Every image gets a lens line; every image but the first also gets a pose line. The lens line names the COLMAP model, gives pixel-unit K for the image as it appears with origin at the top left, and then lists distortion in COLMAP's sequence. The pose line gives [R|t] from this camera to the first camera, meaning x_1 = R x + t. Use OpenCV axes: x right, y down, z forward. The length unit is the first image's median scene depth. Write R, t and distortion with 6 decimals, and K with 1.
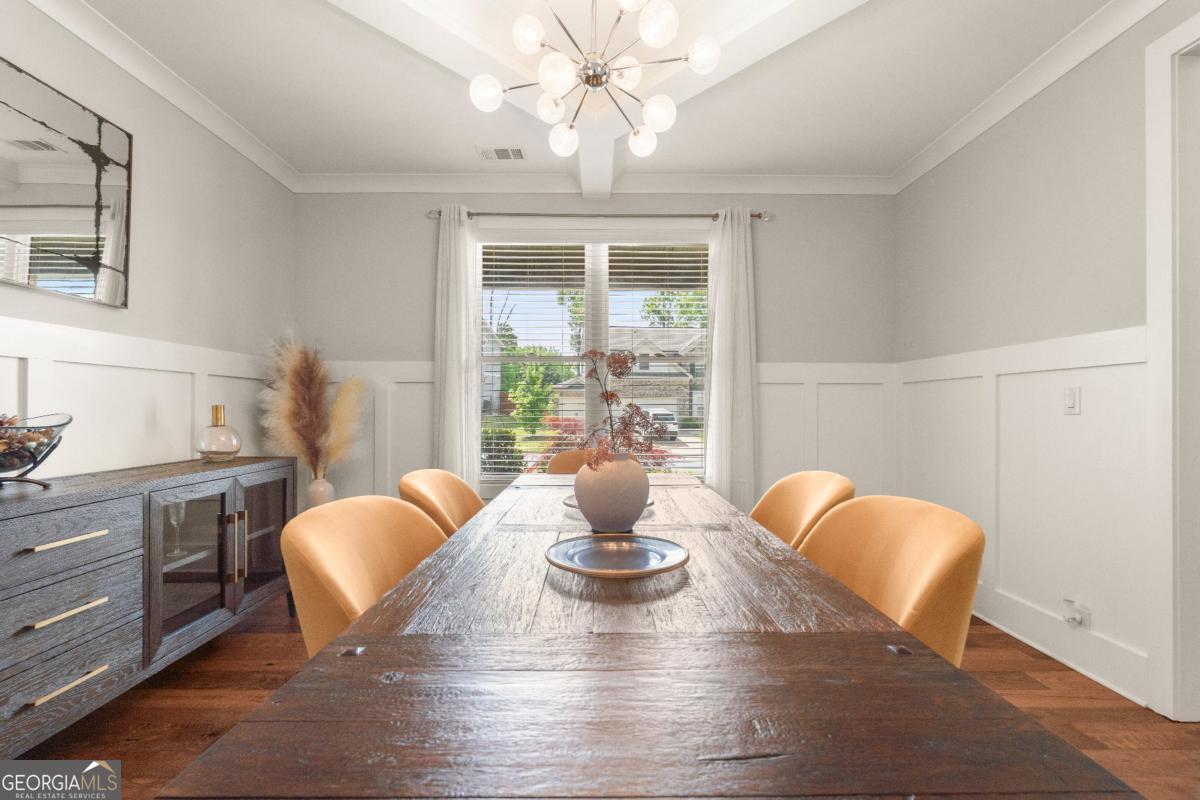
lens RADIAL K [[528.5, 0, 603.1], [0, 528.5, 411.5], [0, 0, 1]] dist [-0.004708, 0.000149]
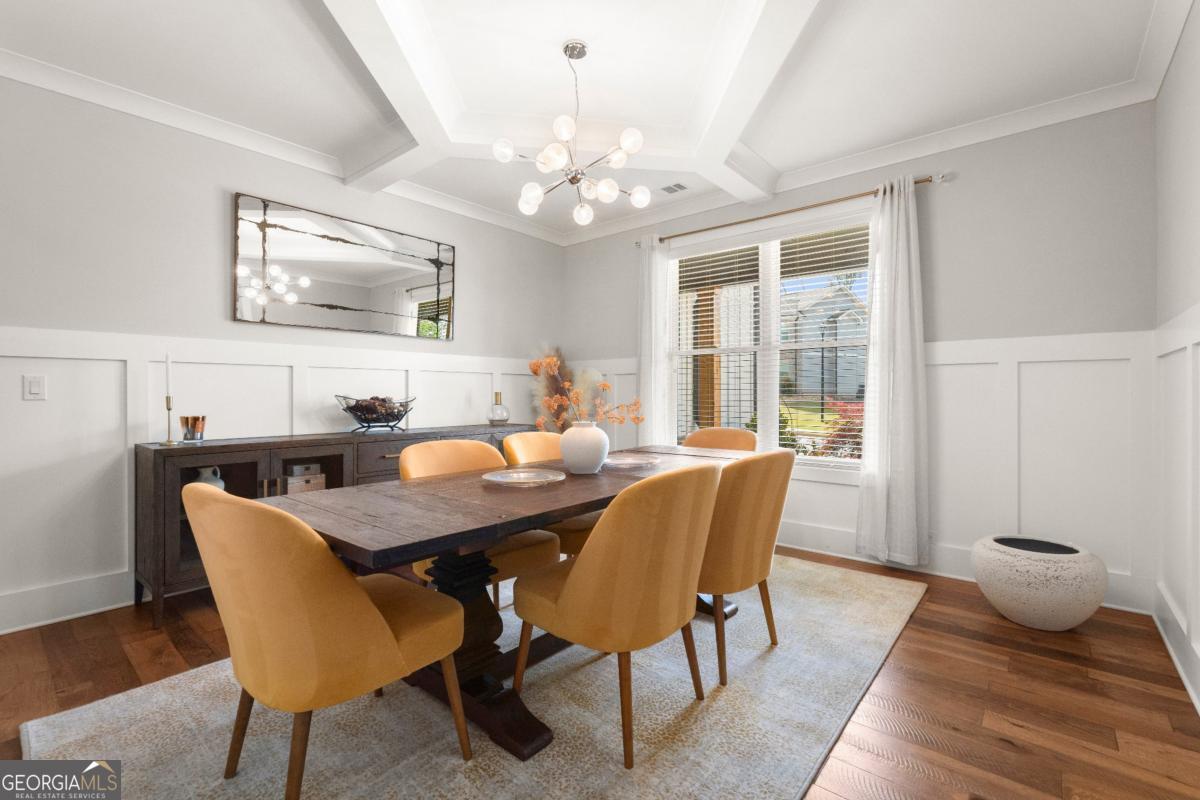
lens RADIAL K [[531.3, 0, 597.1], [0, 531.3, 392.6], [0, 0, 1]] dist [-0.003841, 0.000003]
pose [[0.758427, -0.004504, -0.651743, 0.497058], [-0.002444, 0.999949, -0.009754, 0.004729], [0.651754, 0.008991, 0.758377, -0.061808]]
